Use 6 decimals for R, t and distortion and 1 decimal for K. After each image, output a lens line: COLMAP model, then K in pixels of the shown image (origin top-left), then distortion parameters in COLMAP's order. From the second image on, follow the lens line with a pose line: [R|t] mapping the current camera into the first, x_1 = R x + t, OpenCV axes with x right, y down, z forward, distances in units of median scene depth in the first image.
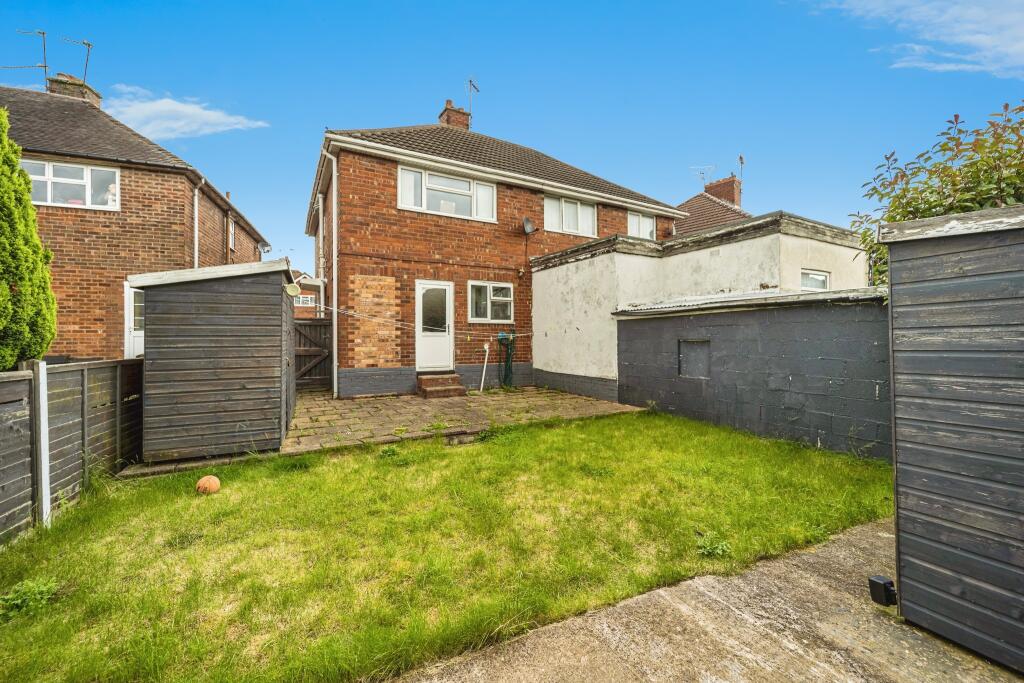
lens RADIAL K [[421.1, 0, 511.0], [0, 421.1, 323.0], [0, 0, 1]] dist [0.000334, -0.000245]
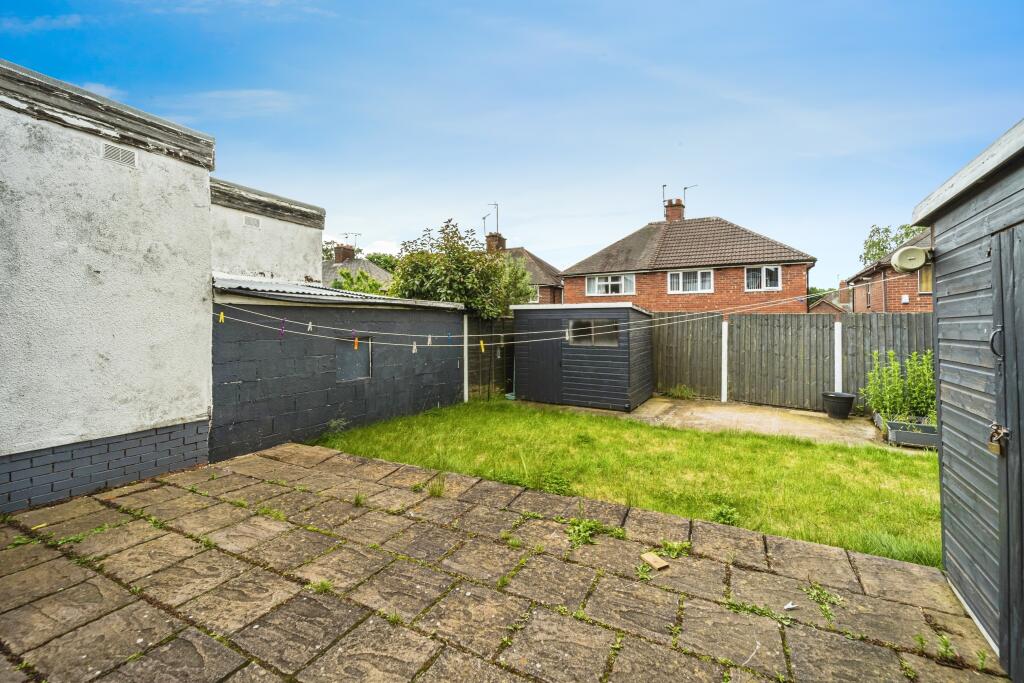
lens RADIAL K [[421.1, 0, 511.0], [0, 421.1, 323.0], [0, 0, 1]] dist [0.000334, -0.000245]
pose [[-0.542614, 0.004551, 0.839970, -0.410326], [-0.032333, 0.999131, -0.026300, 0.020525], [-0.839359, -0.041429, -0.541996, 1.036569]]
